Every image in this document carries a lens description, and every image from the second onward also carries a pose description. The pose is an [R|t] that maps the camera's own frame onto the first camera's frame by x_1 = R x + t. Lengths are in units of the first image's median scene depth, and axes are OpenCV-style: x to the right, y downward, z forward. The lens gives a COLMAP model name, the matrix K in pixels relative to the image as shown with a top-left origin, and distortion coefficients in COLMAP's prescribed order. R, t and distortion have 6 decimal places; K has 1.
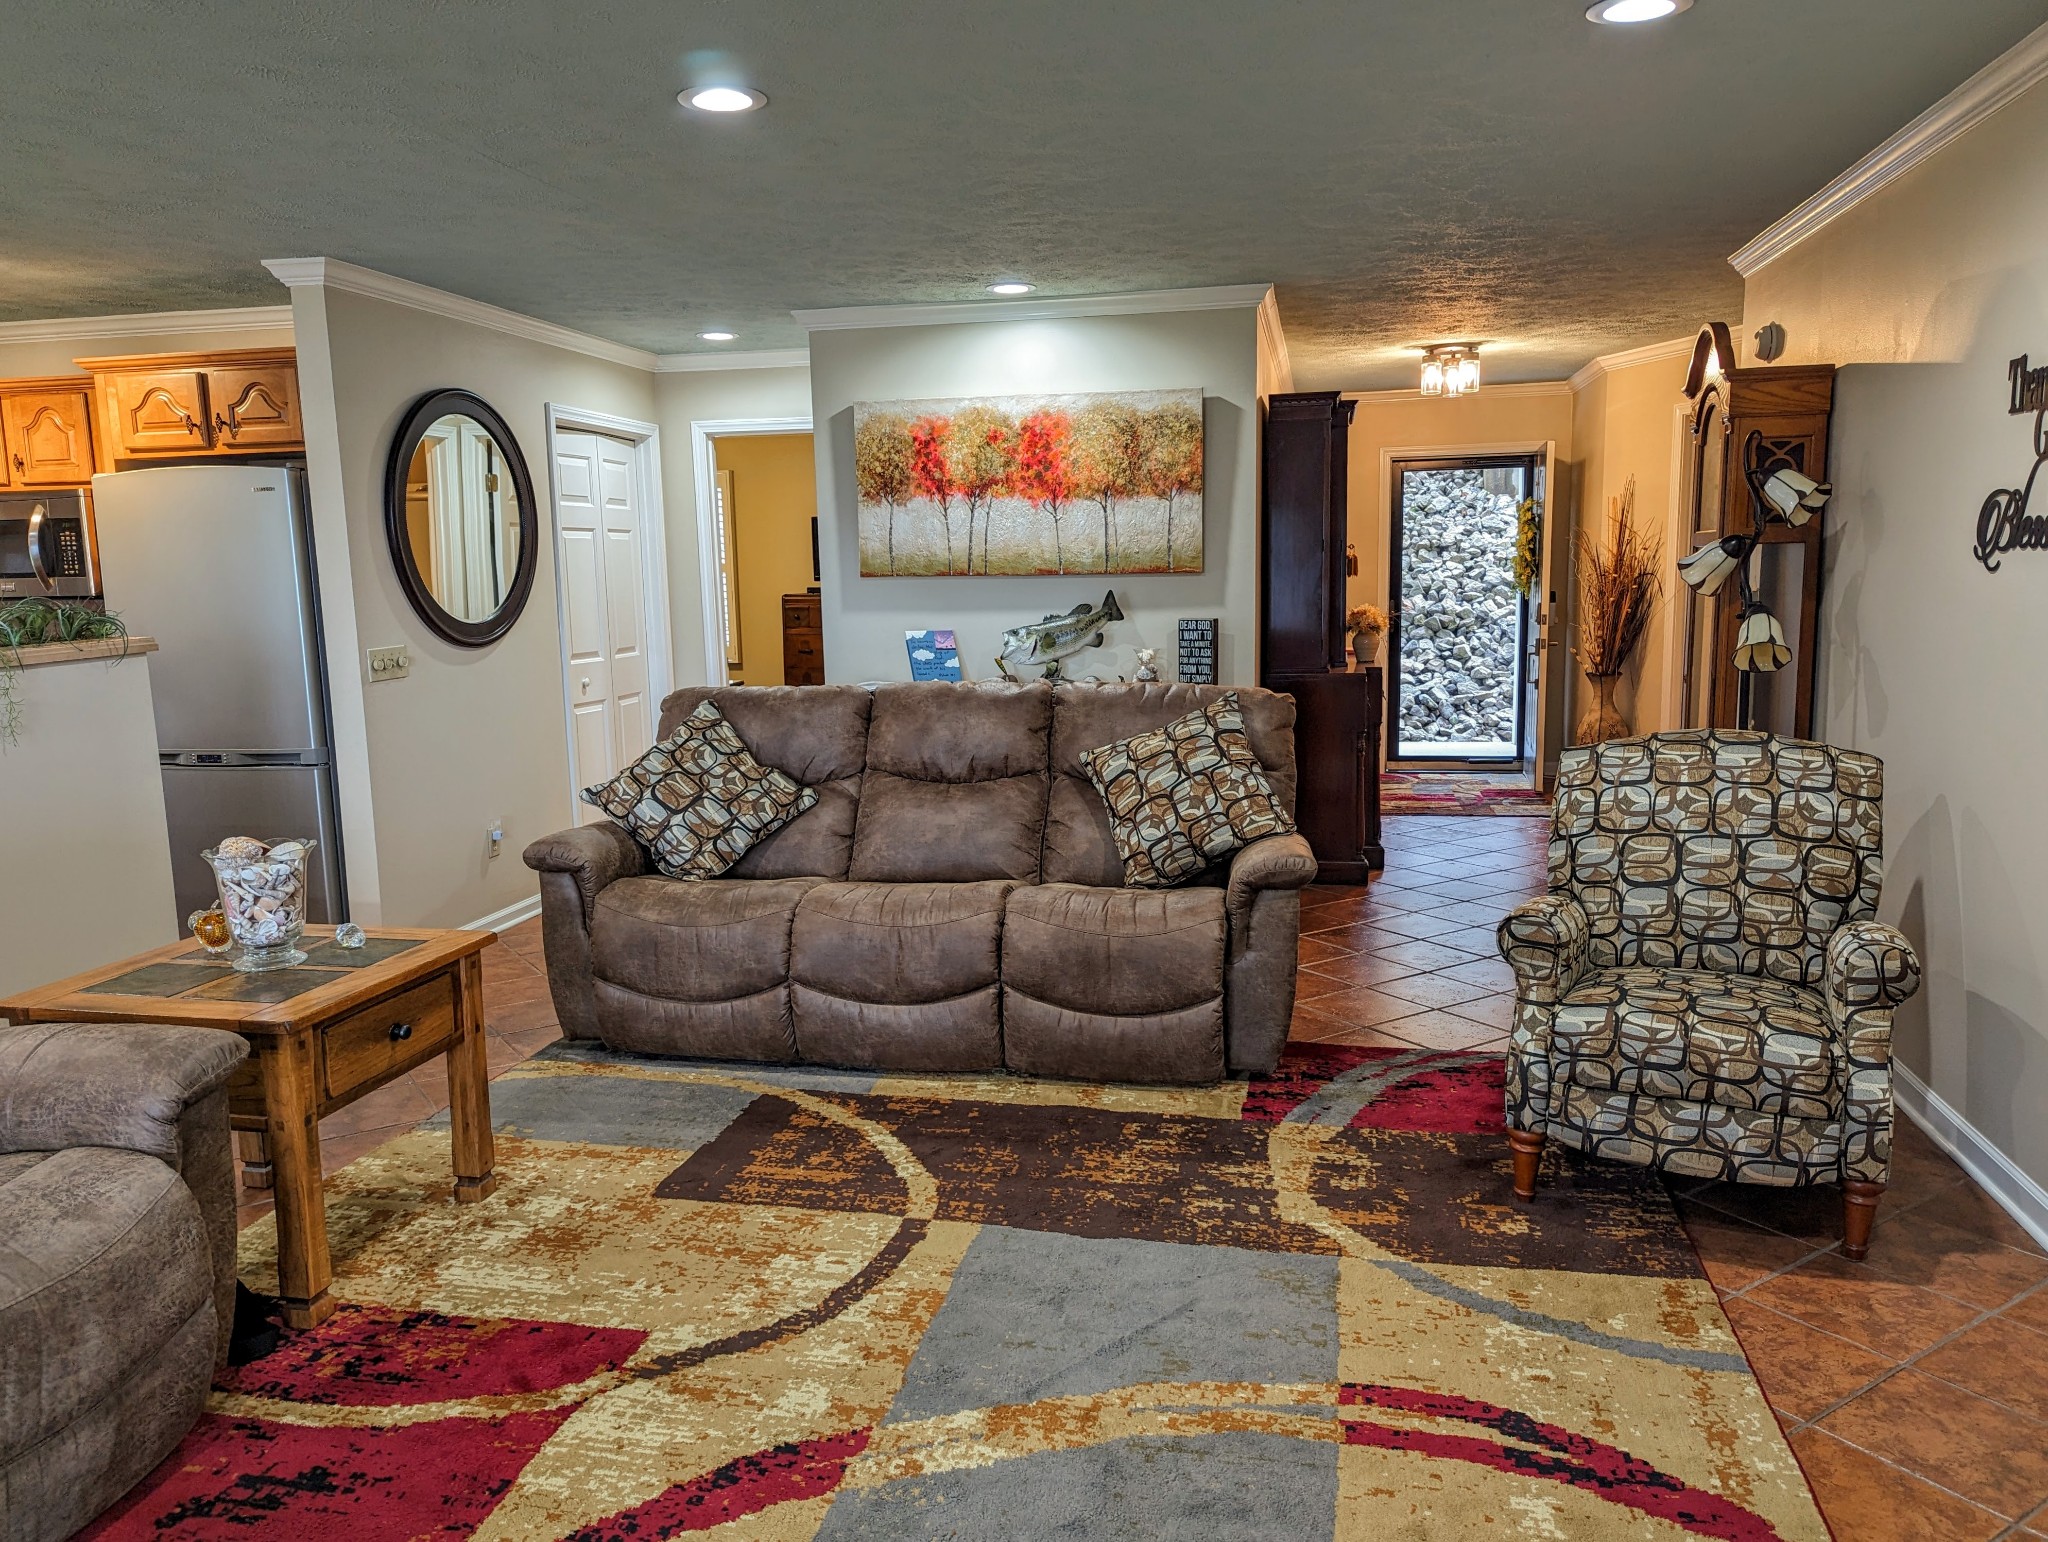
lens RADIAL K [[1472.1, 0, 1018.1], [0, 1472.1, 774.2], [0, 0, 1]] dist [0.067827, -0.058377]
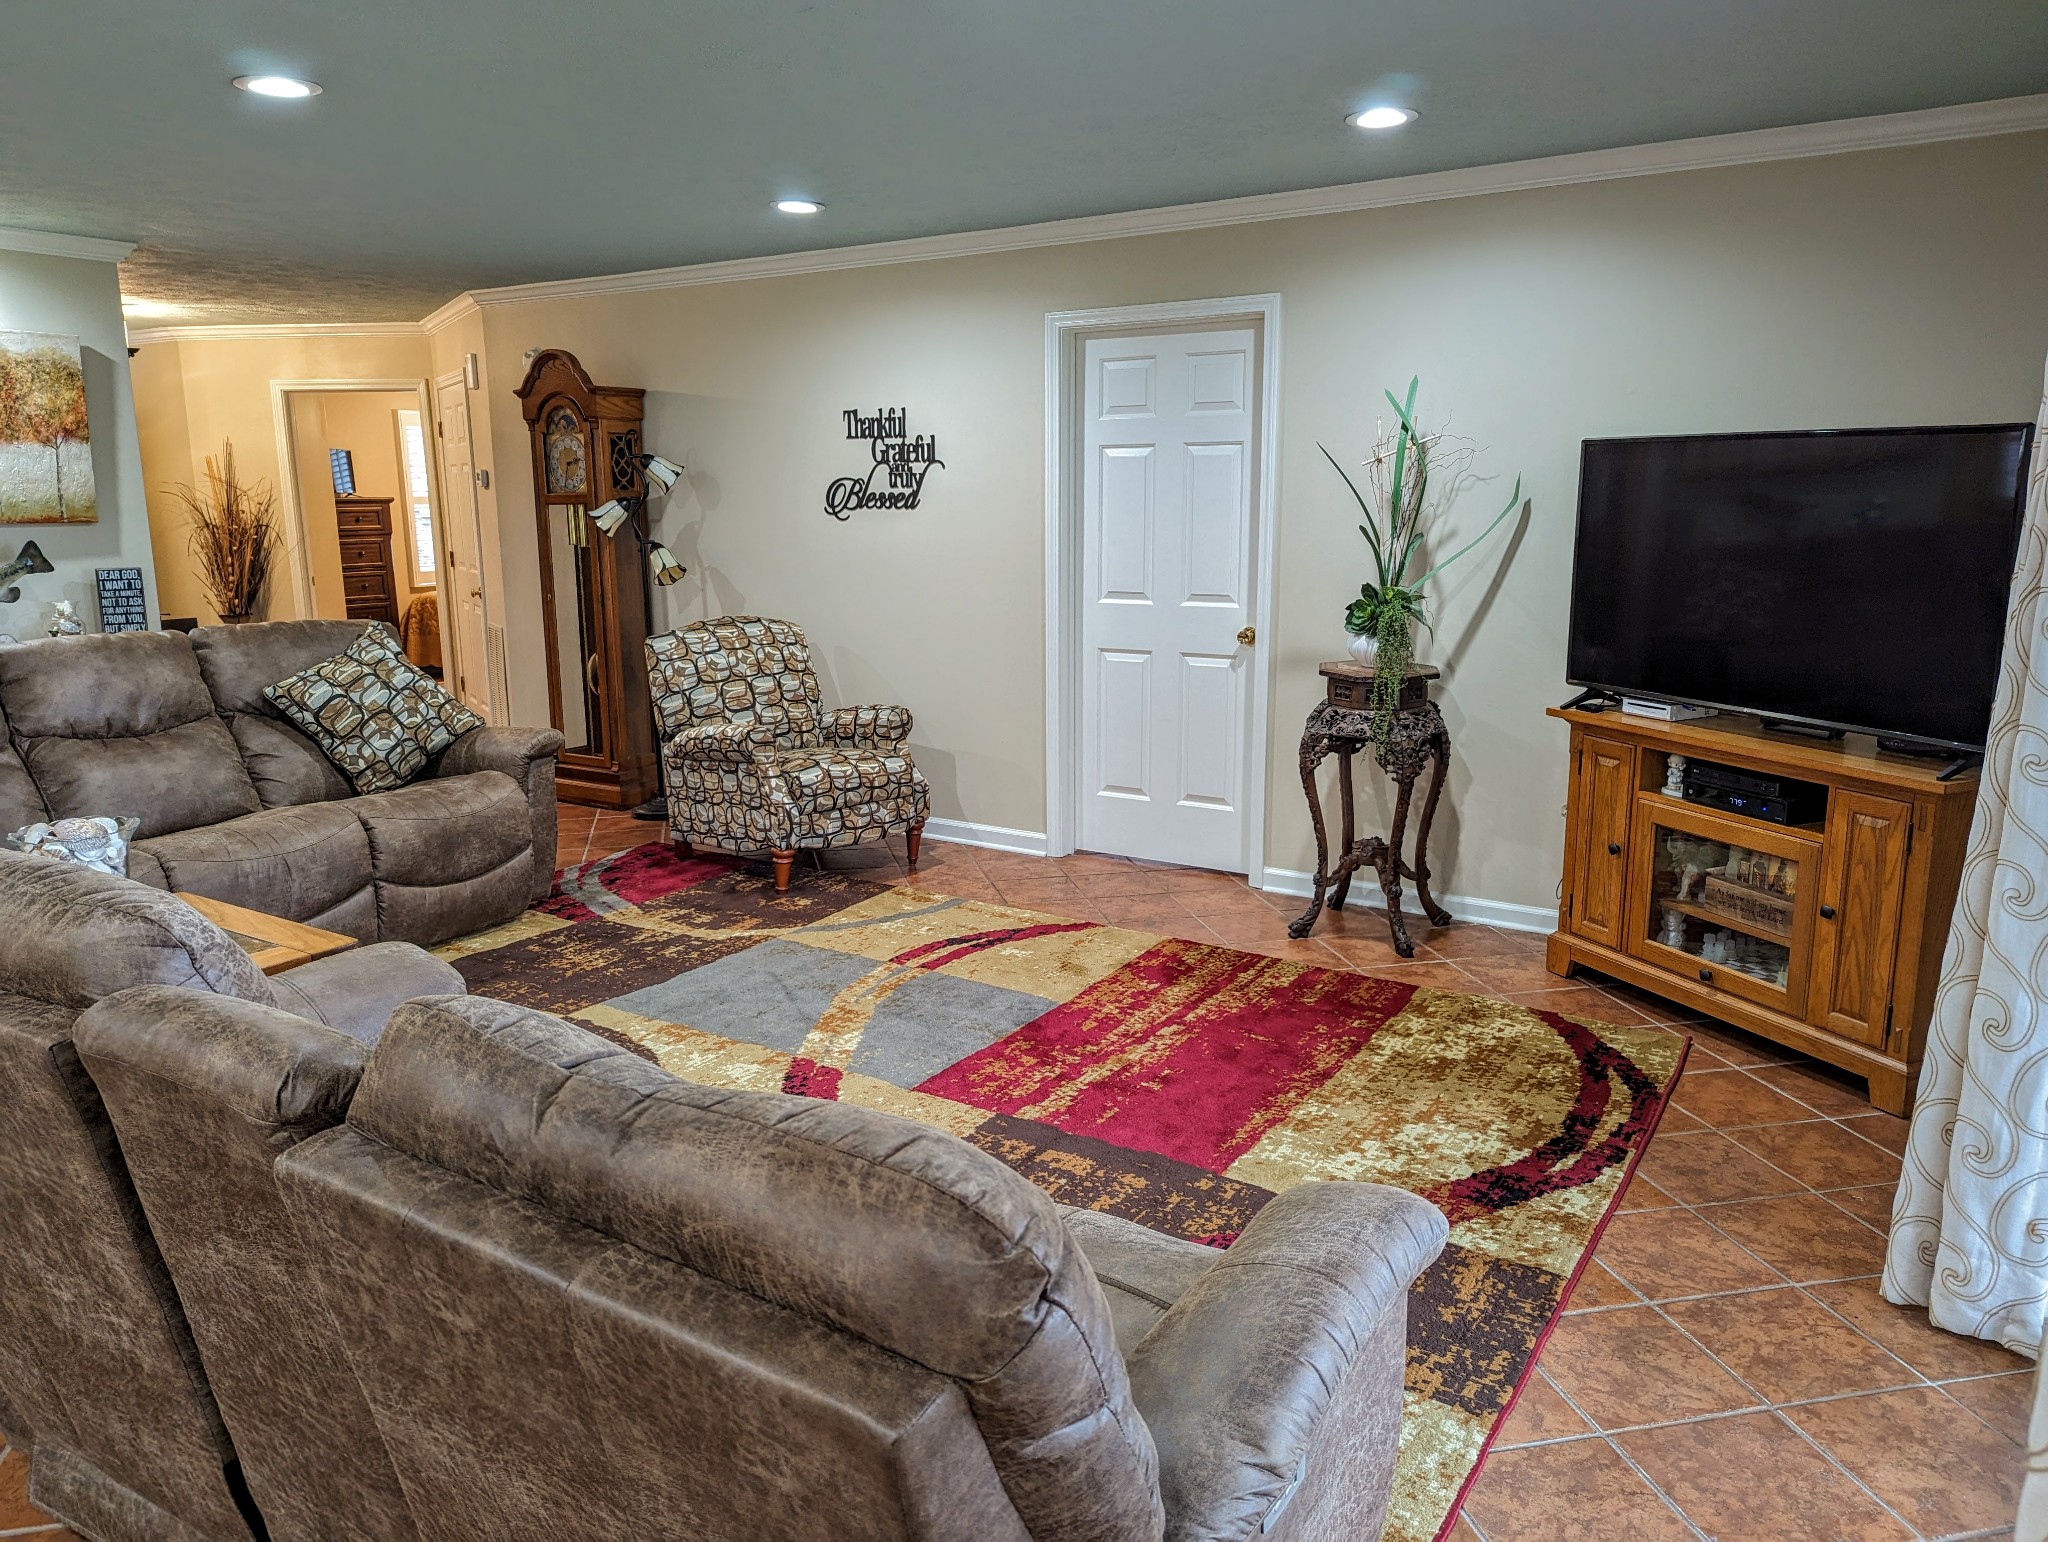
lens RADIAL K [[1436.5, 0, 1015.5], [0, 1436.5, 770.2], [0, 0, 1]] dist [0.061875, -0.052423]
pose [[0.352803, -0.161929, 0.921579, -0.808850], [0.135225, 0.983396, 0.121024, -0.011080], [-0.925875, 0.081923, 0.368842, 0.106730]]
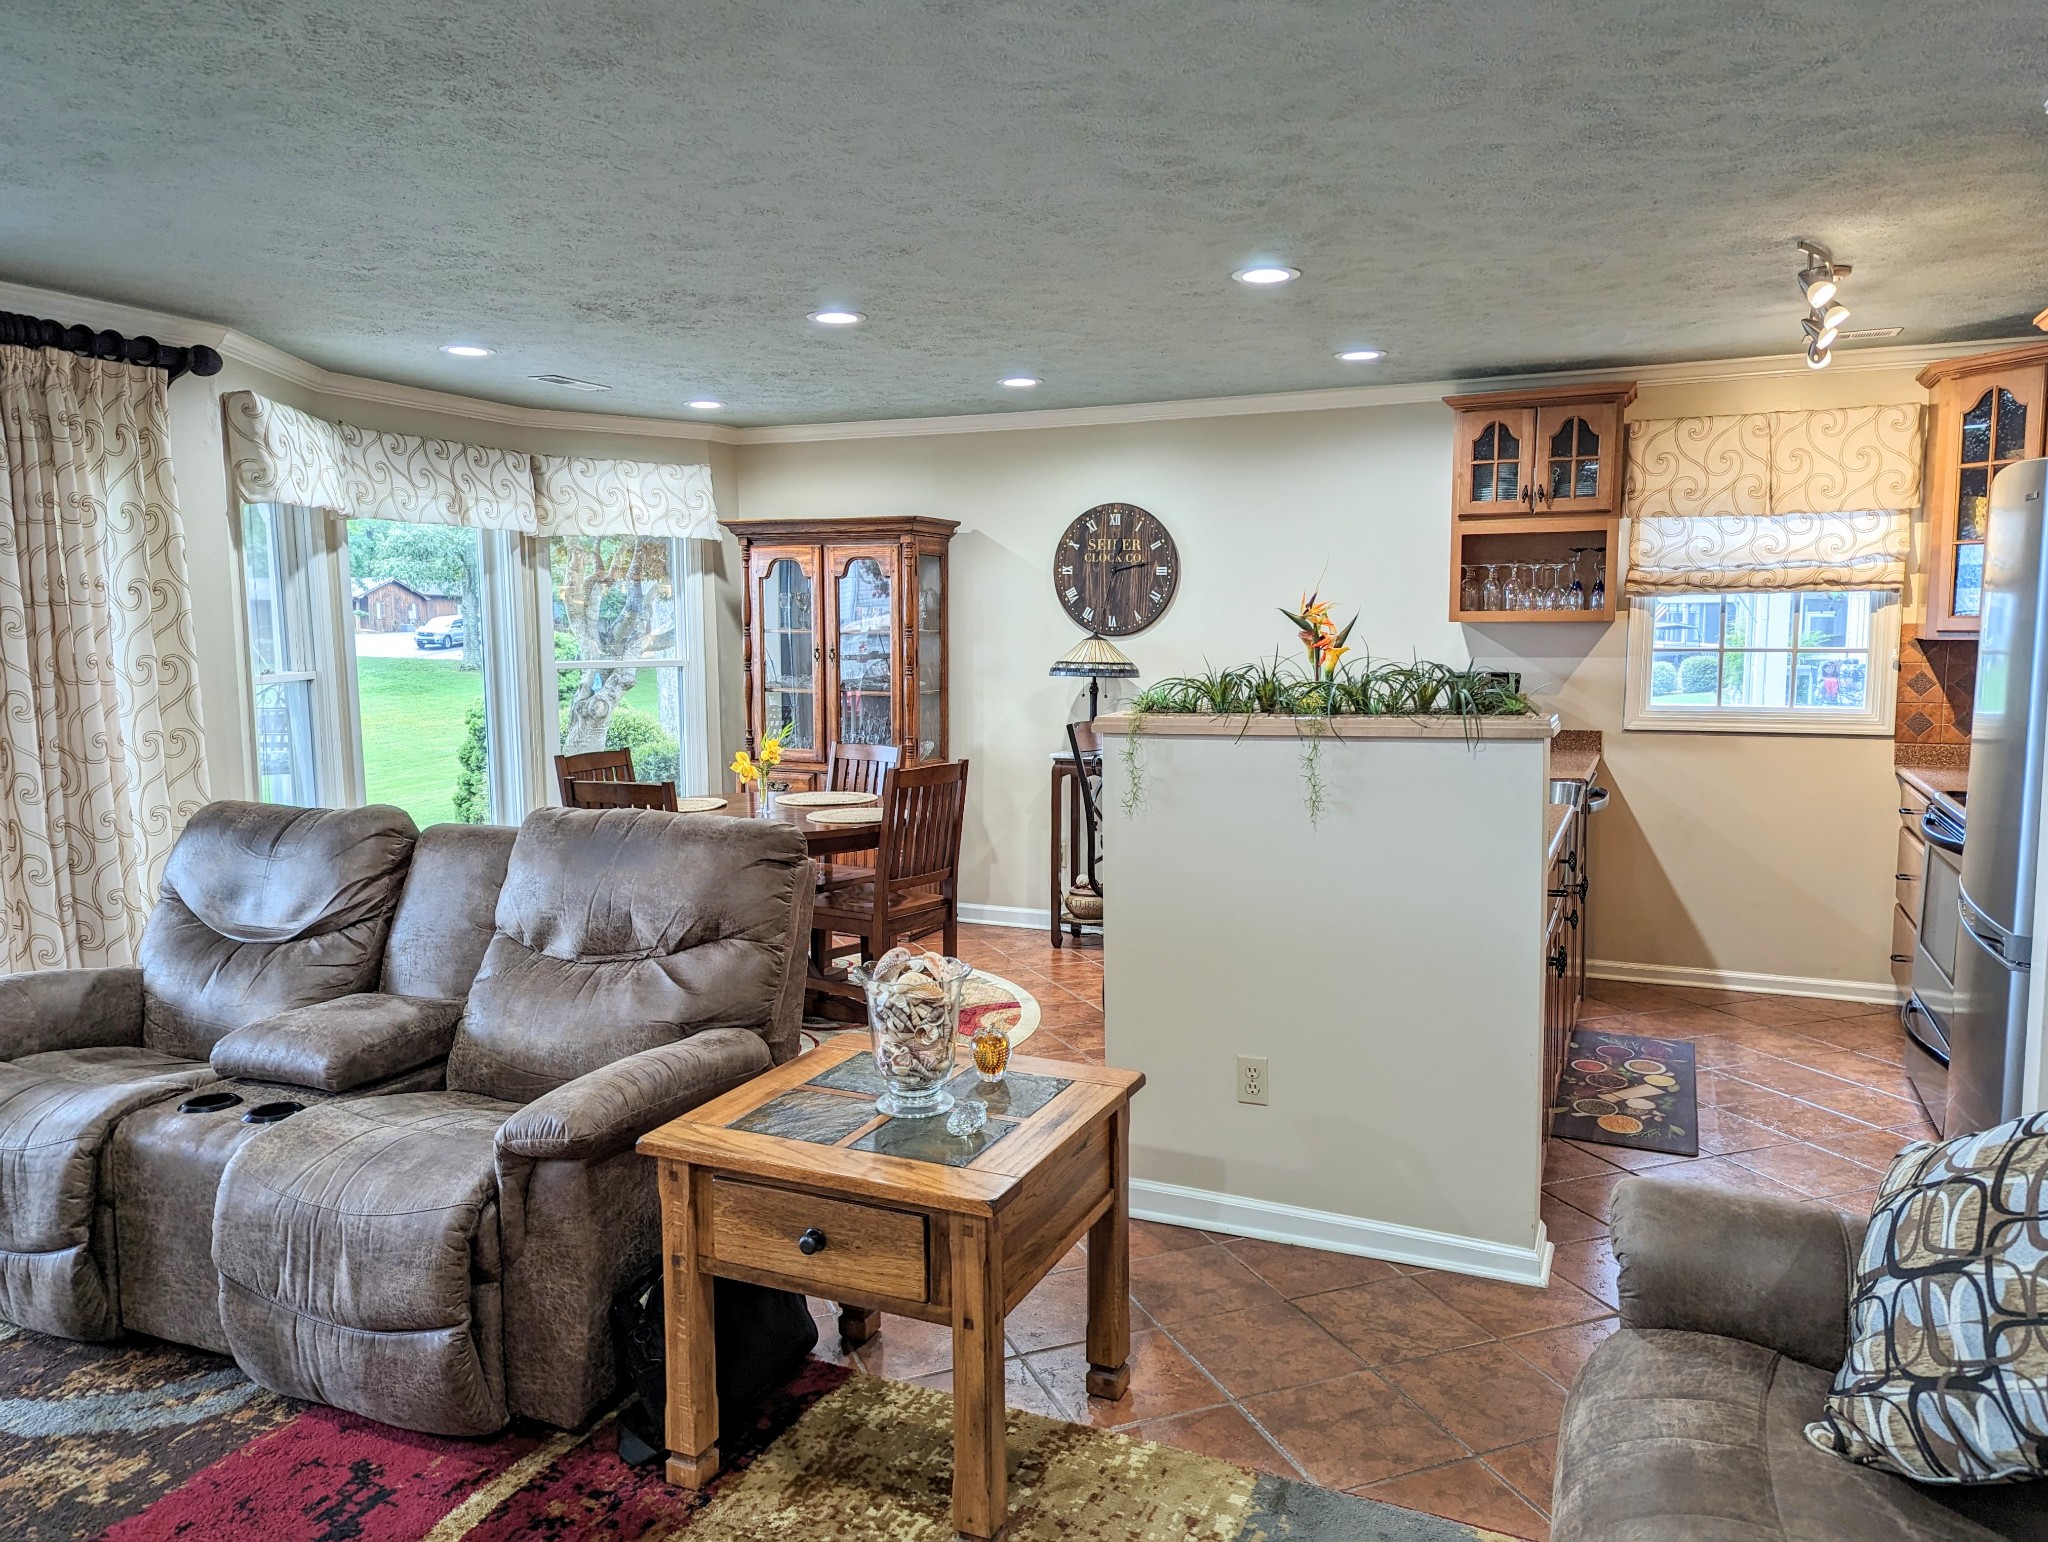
lens RADIAL K [[1446.6, 0, 1026.1], [0, 1446.6, 762.5], [0, 0, 1]] dist [0.064157, -0.054610]
pose [[-0.200738, 0.121782, -0.972046, 0.195974], [-0.130420, 0.980089, 0.149723, -0.144544], [0.970925, 0.156829, -0.180858, 0.869783]]
